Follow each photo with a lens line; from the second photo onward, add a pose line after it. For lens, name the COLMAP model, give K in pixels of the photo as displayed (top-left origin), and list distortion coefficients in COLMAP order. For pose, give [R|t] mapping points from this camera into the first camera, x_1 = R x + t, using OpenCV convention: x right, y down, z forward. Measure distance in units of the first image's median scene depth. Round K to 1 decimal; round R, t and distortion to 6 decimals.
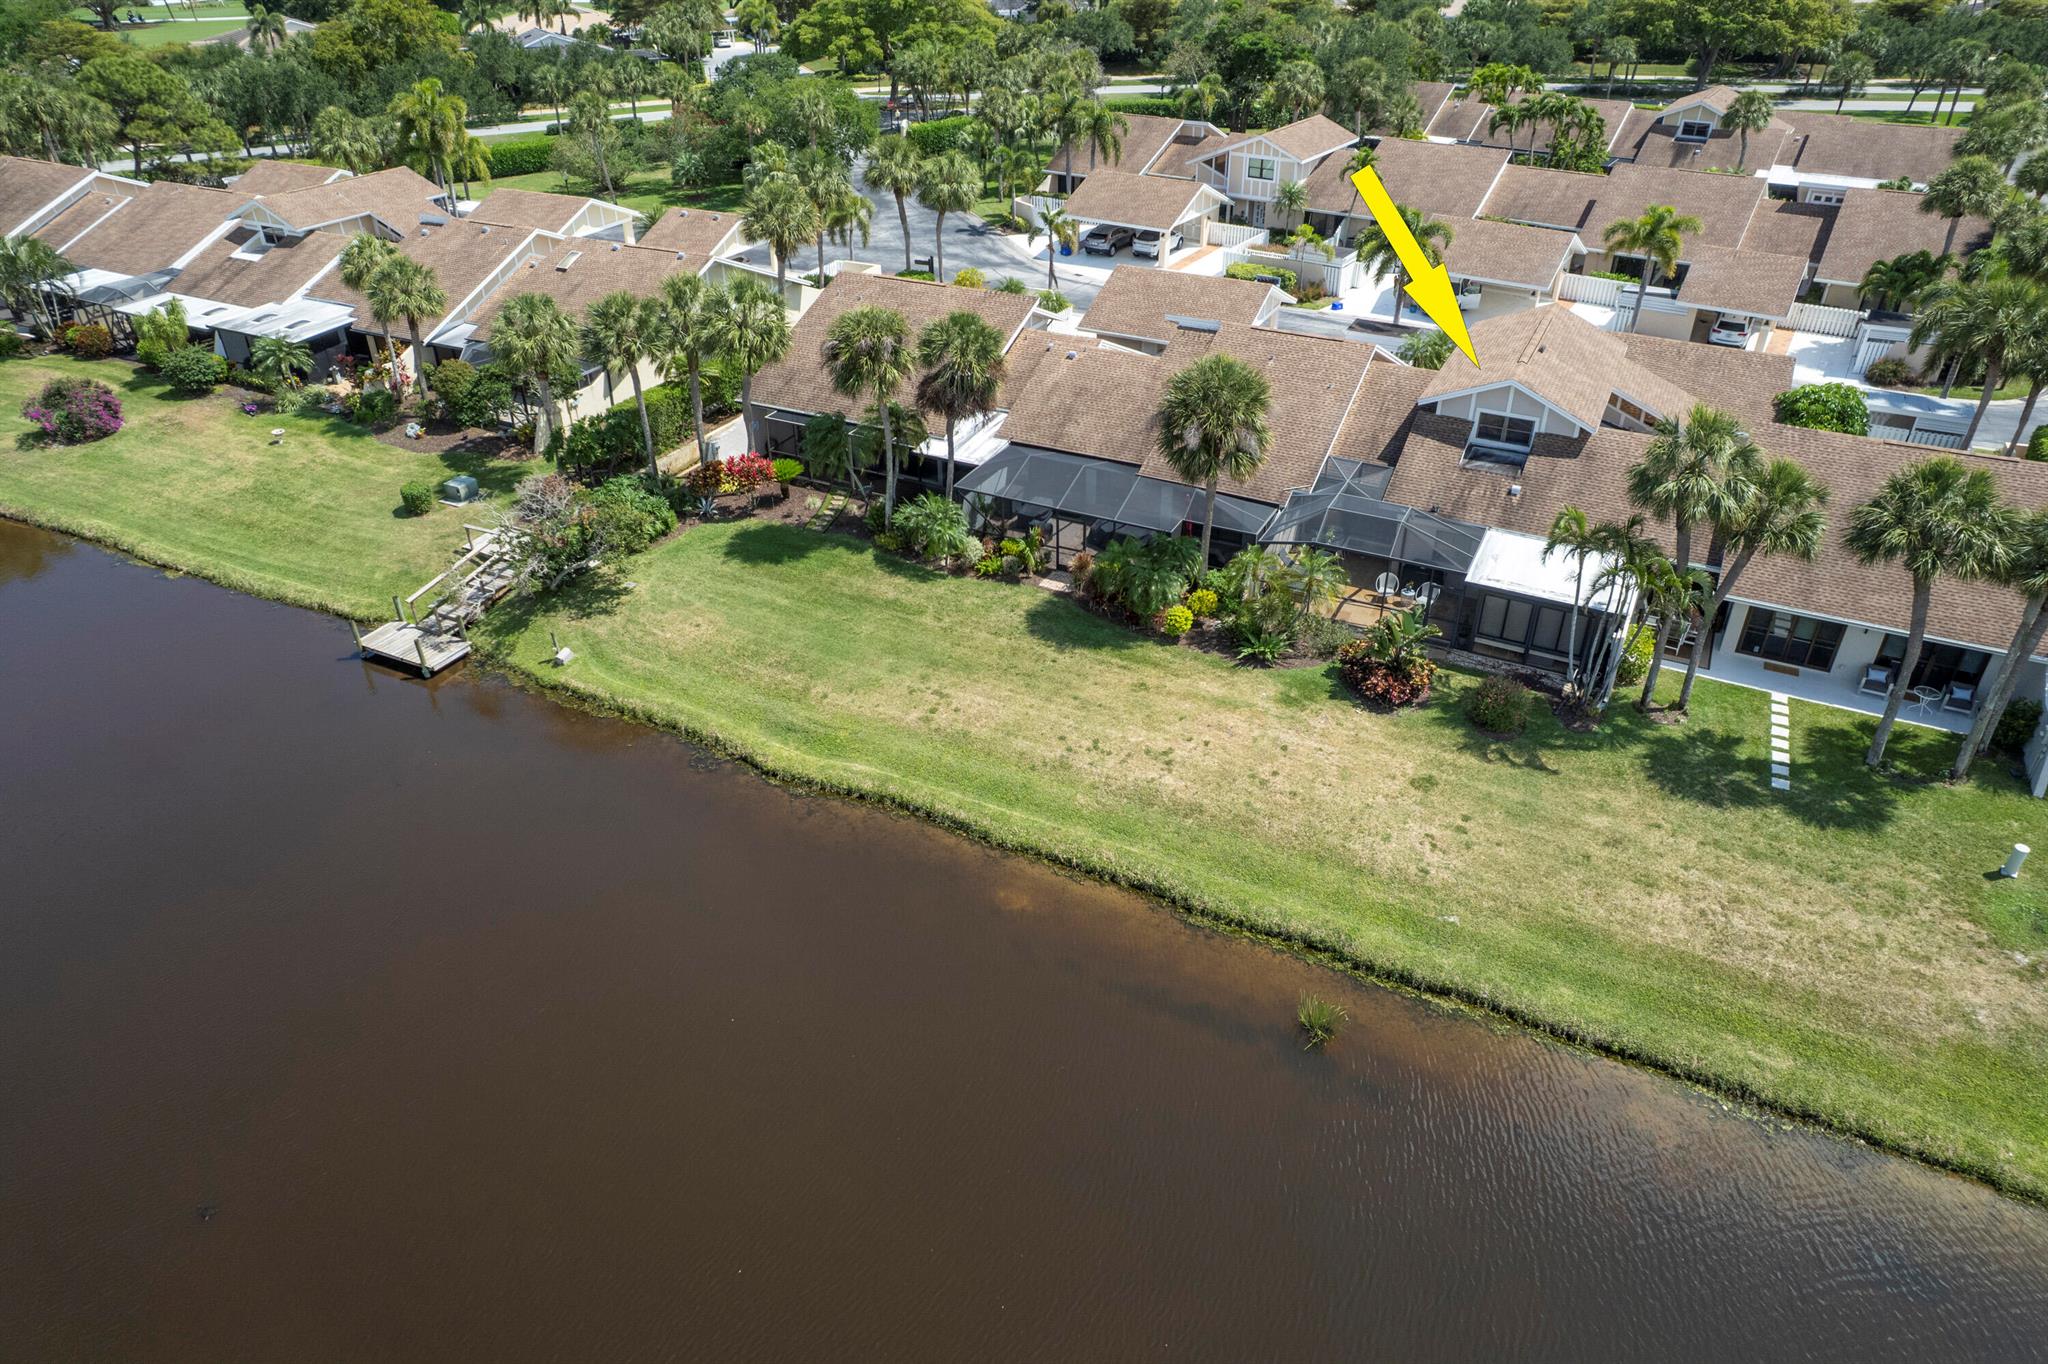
lens RADIAL K [[1309.1, 0, 1027.7], [0, 1309.1, 675.7], [0, 0, 1]] dist [-0.070687, 0.056377]
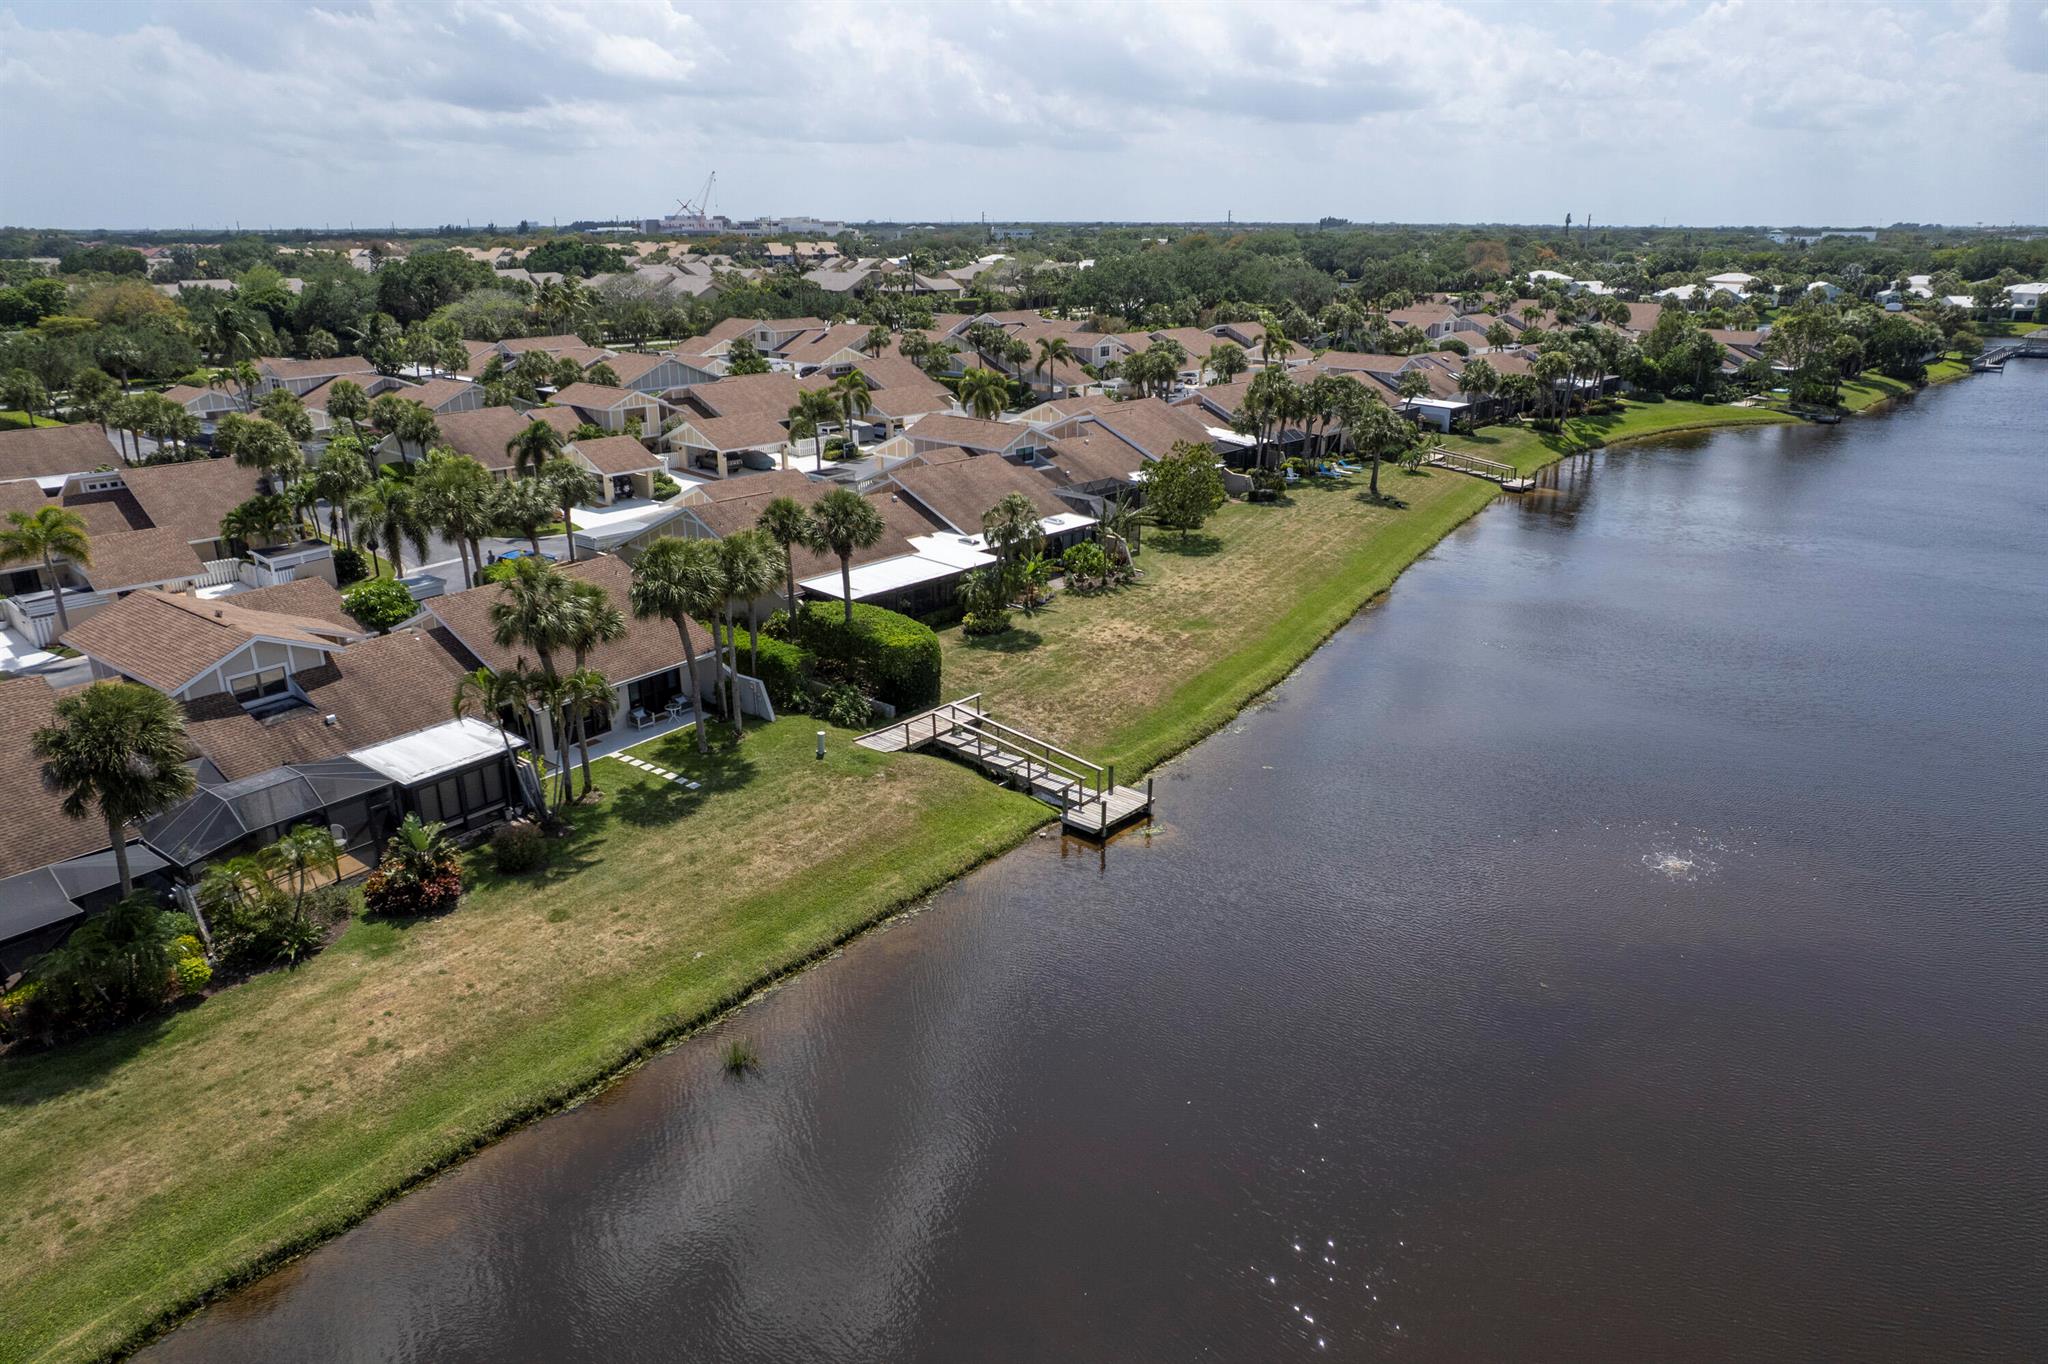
lens RADIAL K [[1309.1, 0, 1033.0], [0, 1309.1, 664.9], [0, 0, 1]] dist [-0.070687, 0.056377]
pose [[0.165319, -0.315840, 0.934299, -0.562470], [0.524573, 0.830374, 0.187887, -0.086053], [-0.835160, 0.459047, 0.302958, 0.202589]]
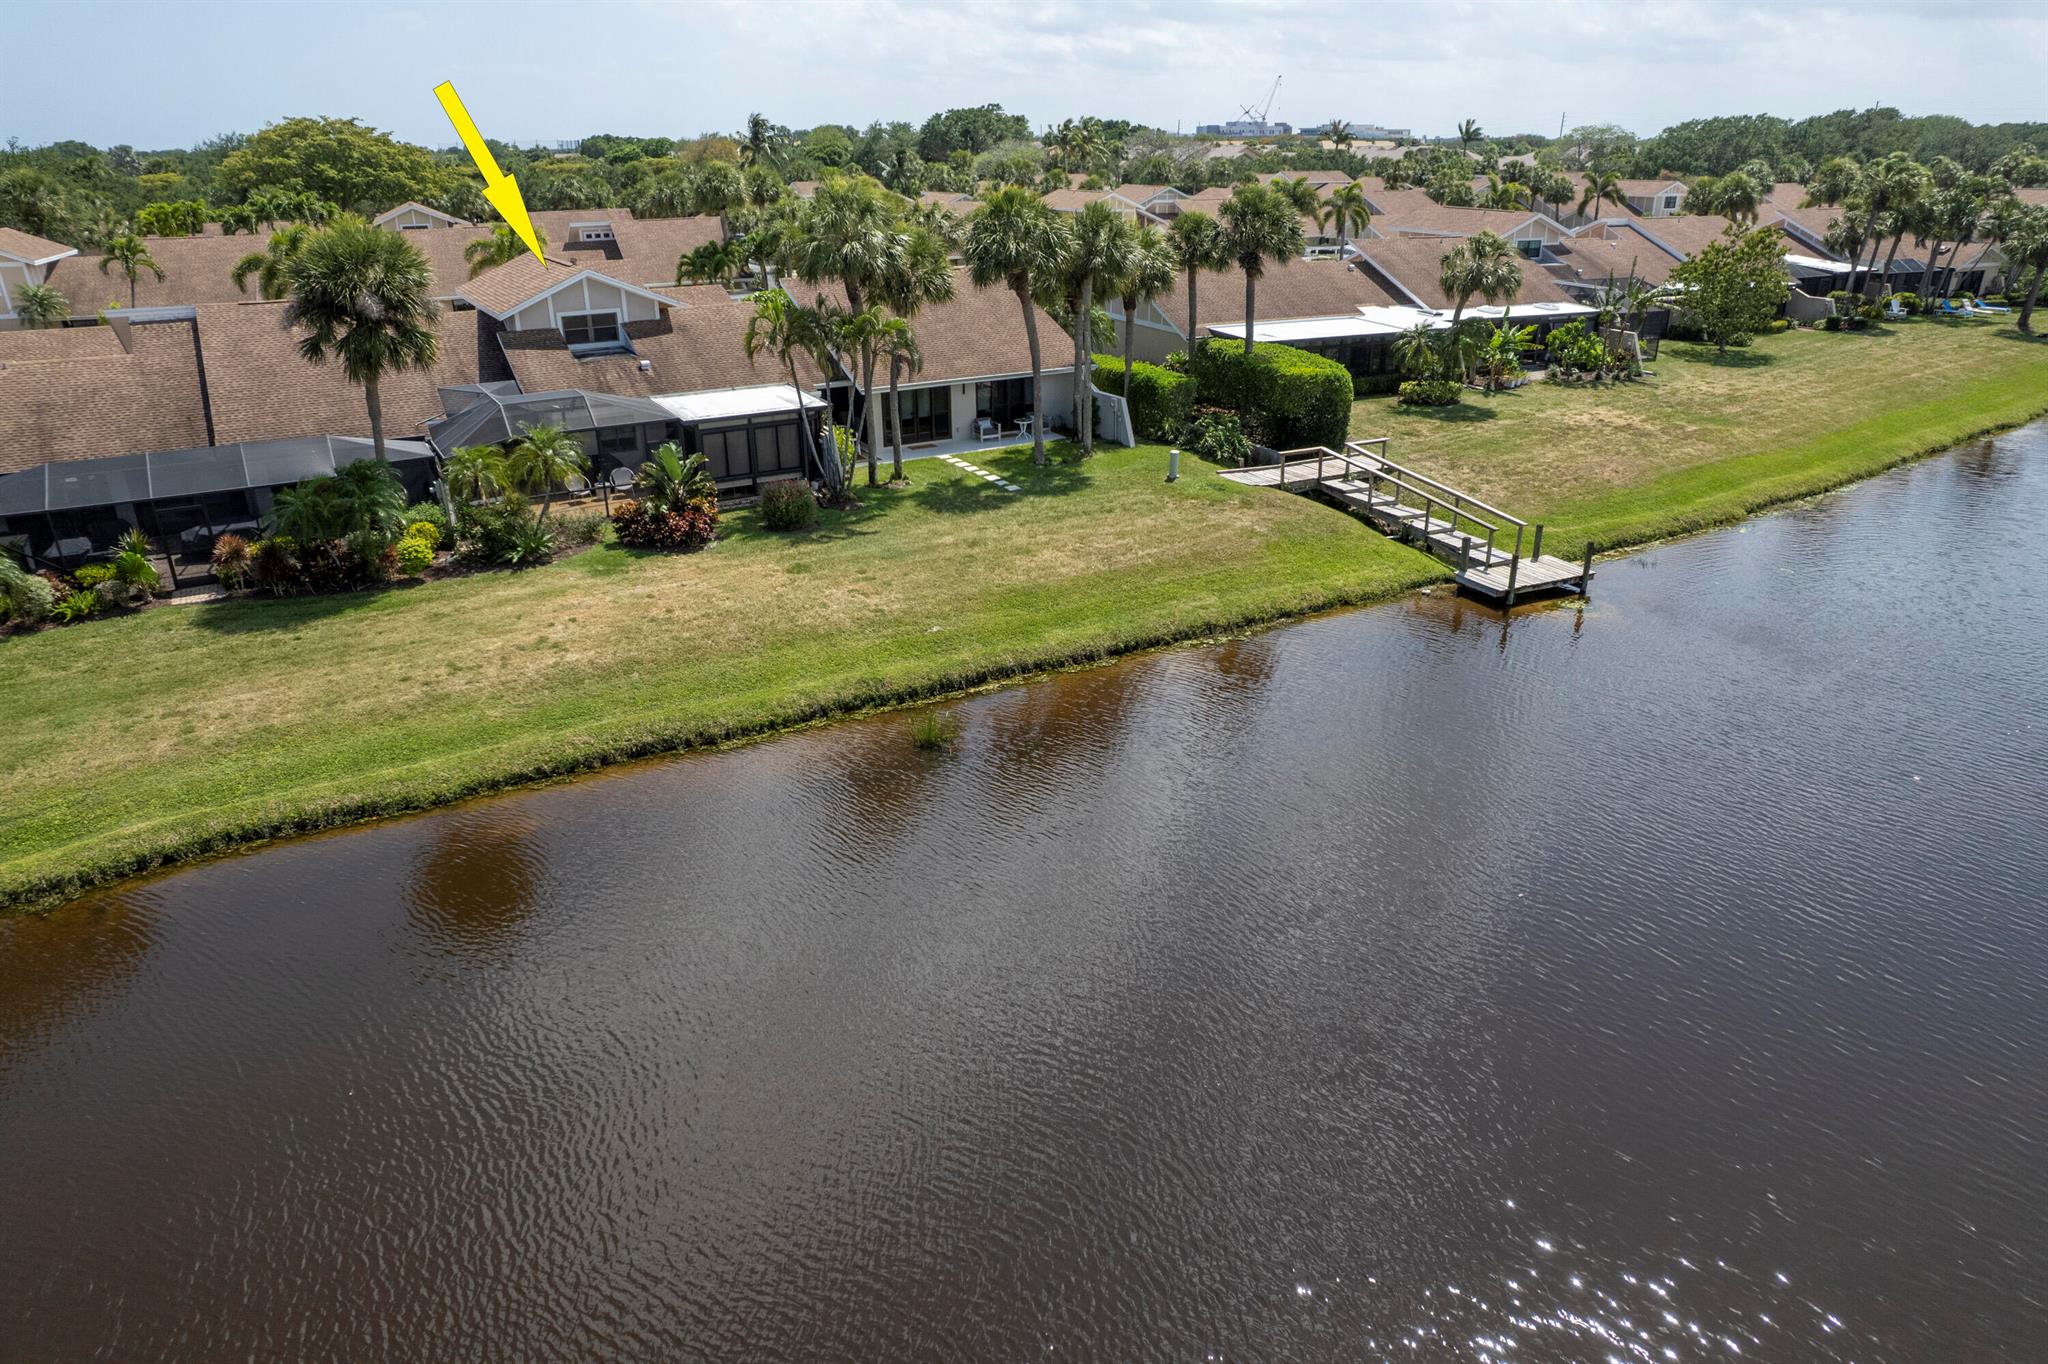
lens RADIAL K [[1309.1, 0, 1030.9], [0, 1309.1, 675.3], [0, 0, 1]] dist [-0.070687, 0.056377]
pose [[0.540308, -0.322153, 0.777357, -0.347270], [0.453130, 0.889819, 0.053808, 0.165196], [-0.709041, 0.323171, 0.626754, 0.281104]]
